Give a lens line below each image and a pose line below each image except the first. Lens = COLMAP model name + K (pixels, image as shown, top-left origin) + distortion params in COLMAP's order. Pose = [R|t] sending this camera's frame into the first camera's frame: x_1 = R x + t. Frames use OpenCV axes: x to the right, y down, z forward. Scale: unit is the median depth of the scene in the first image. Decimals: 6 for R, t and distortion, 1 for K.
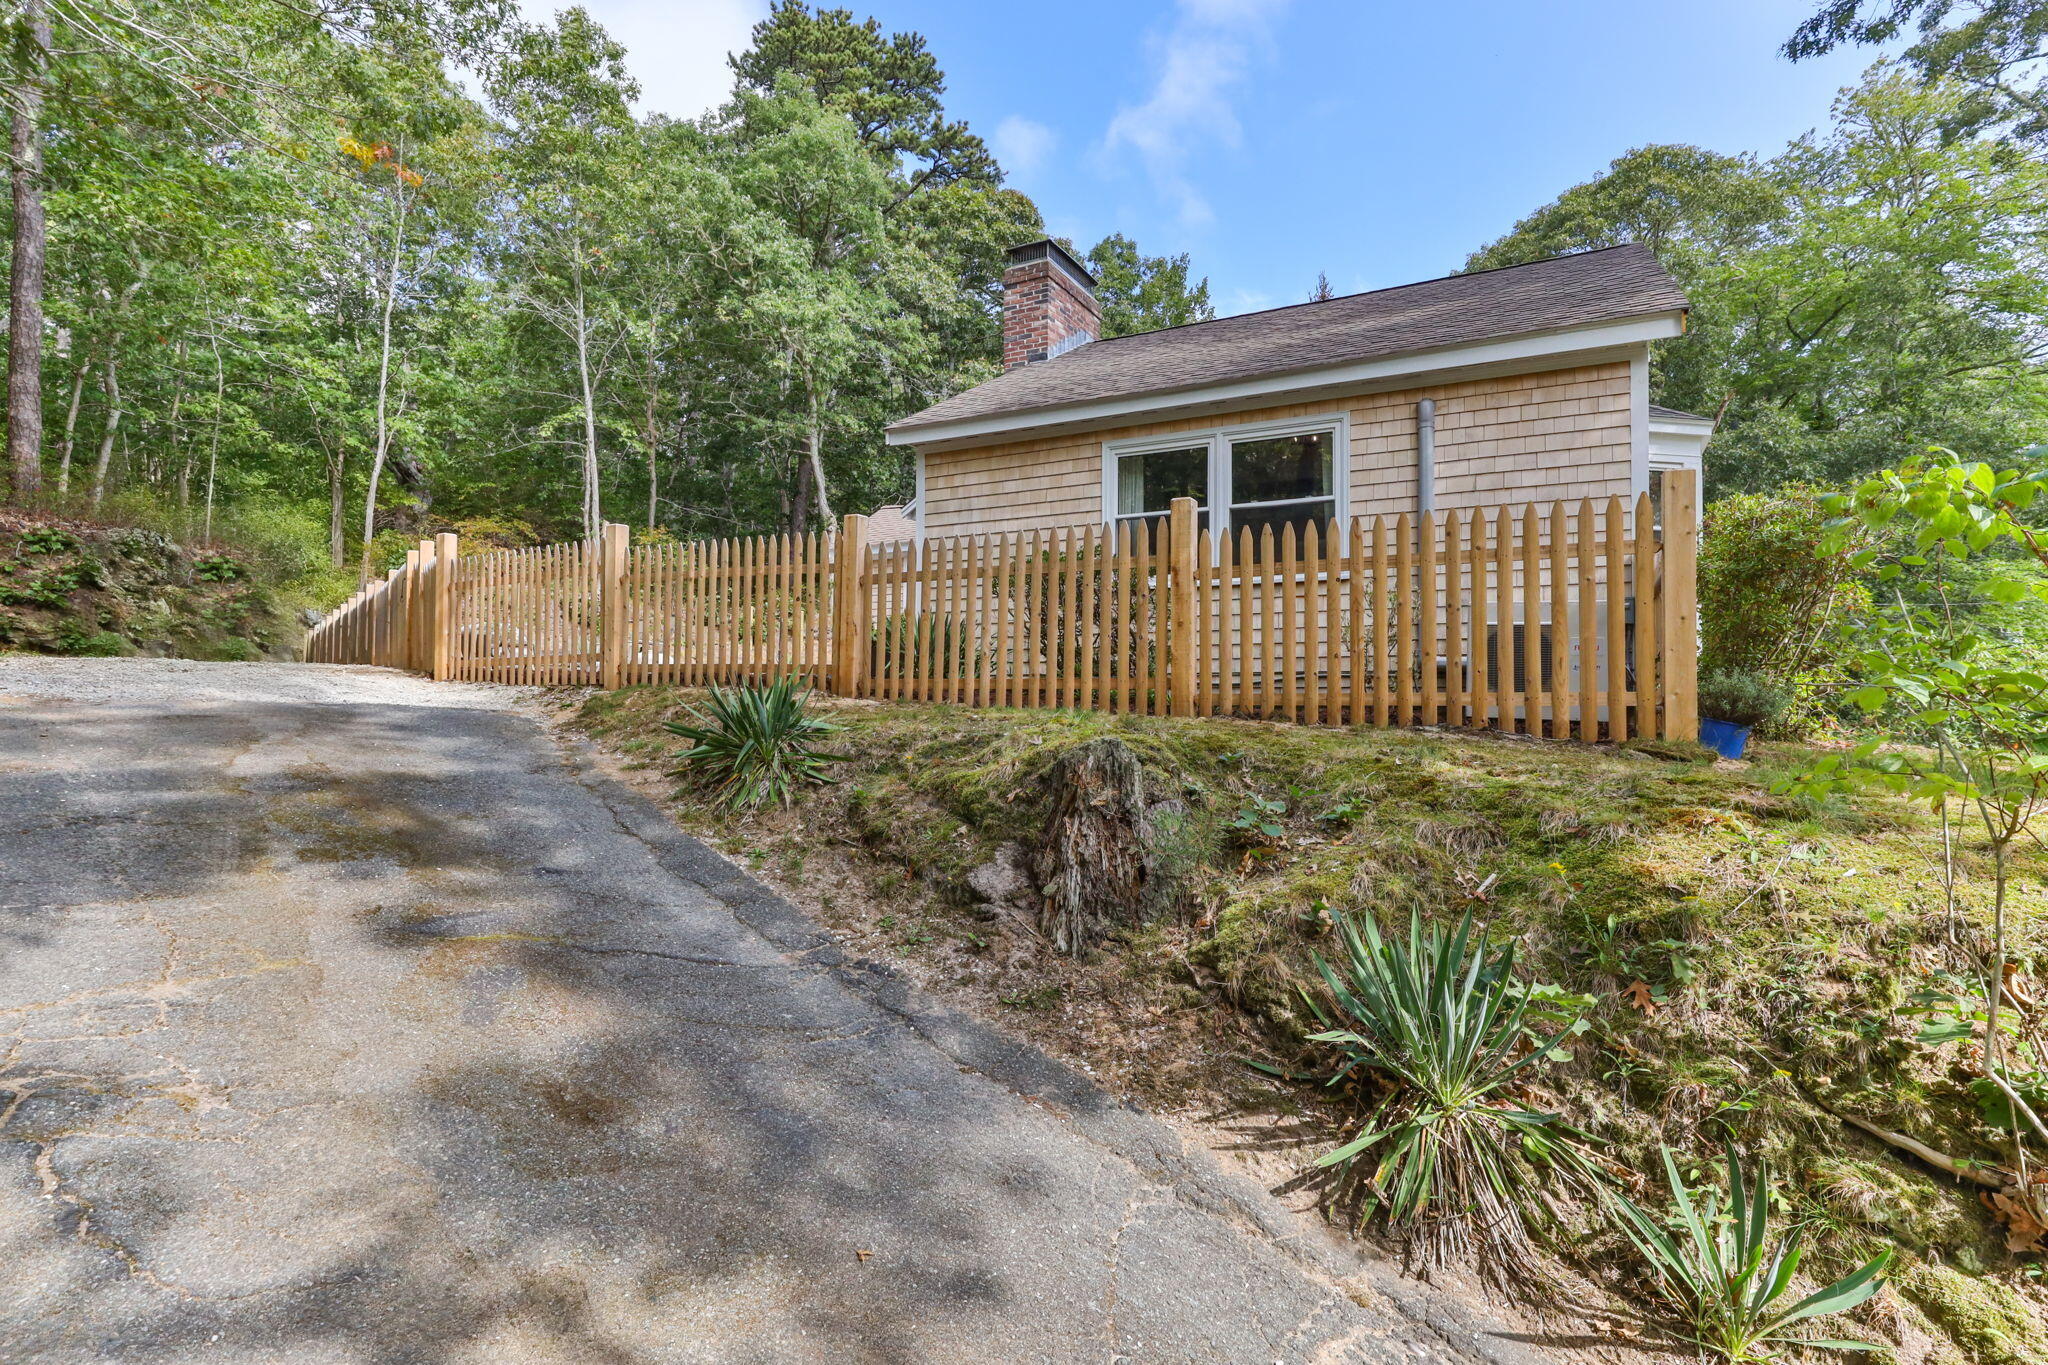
lens RADIAL K [[940.3, 0, 1035.4], [0, 940.3, 686.7], [0, 0, 1]] dist [-0.005552, -0.000969]
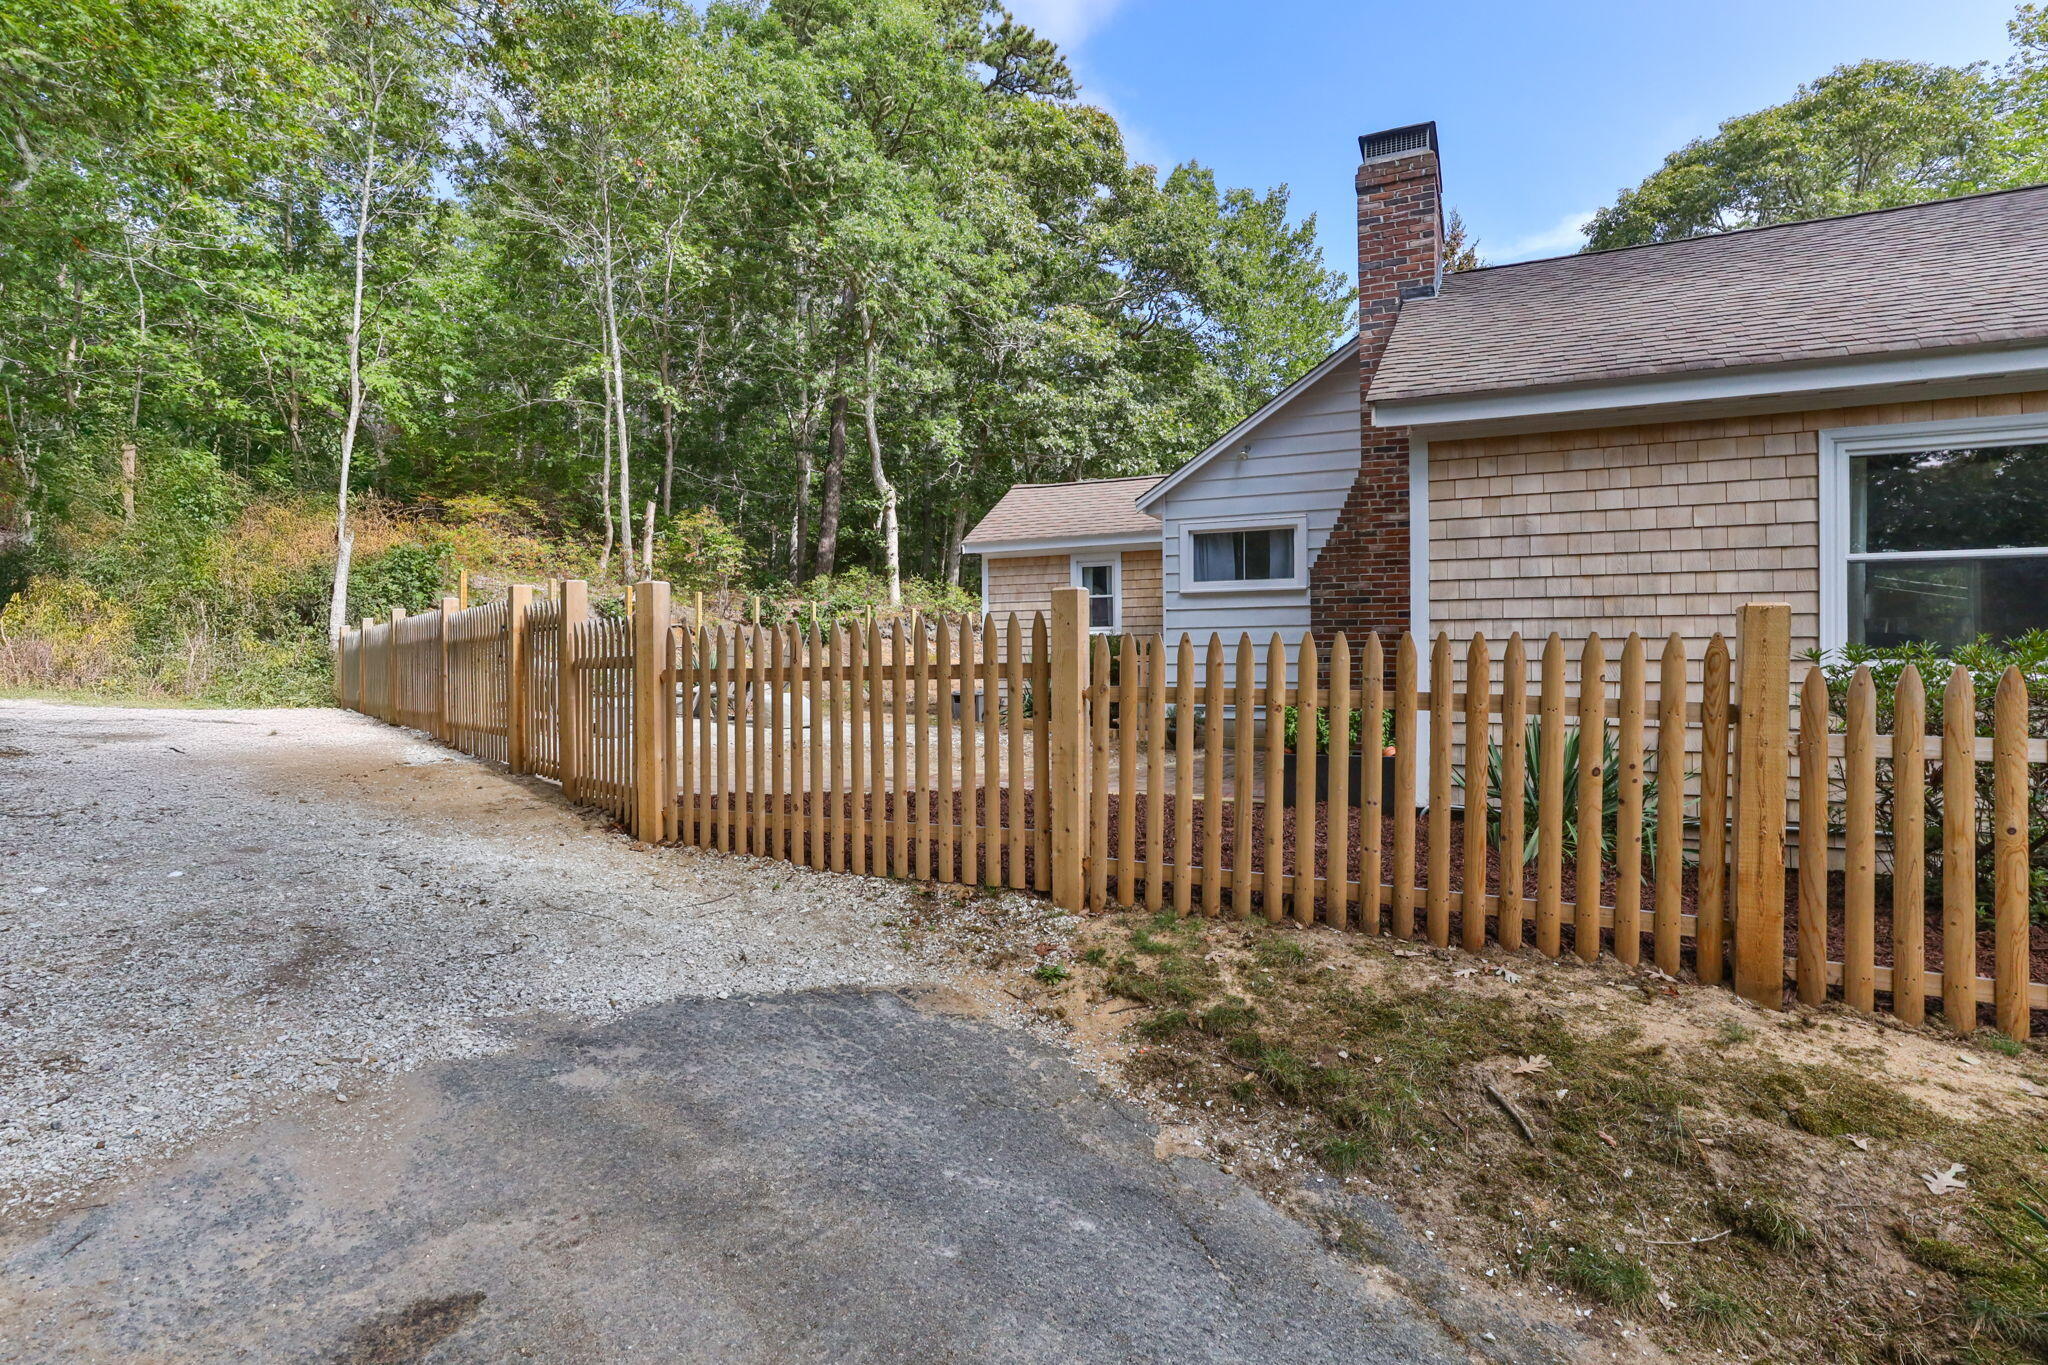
lens RADIAL K [[982.1, 0, 1058.3], [0, 982.1, 675.0], [0, 0, 1]] dist [0.004054, 0.001138]
pose [[0.998396, -0.009397, 0.055839, -0.139166], [0.008286, 0.999764, 0.020093, -0.036443], [-0.056015, -0.019598, 0.998238, 0.119135]]
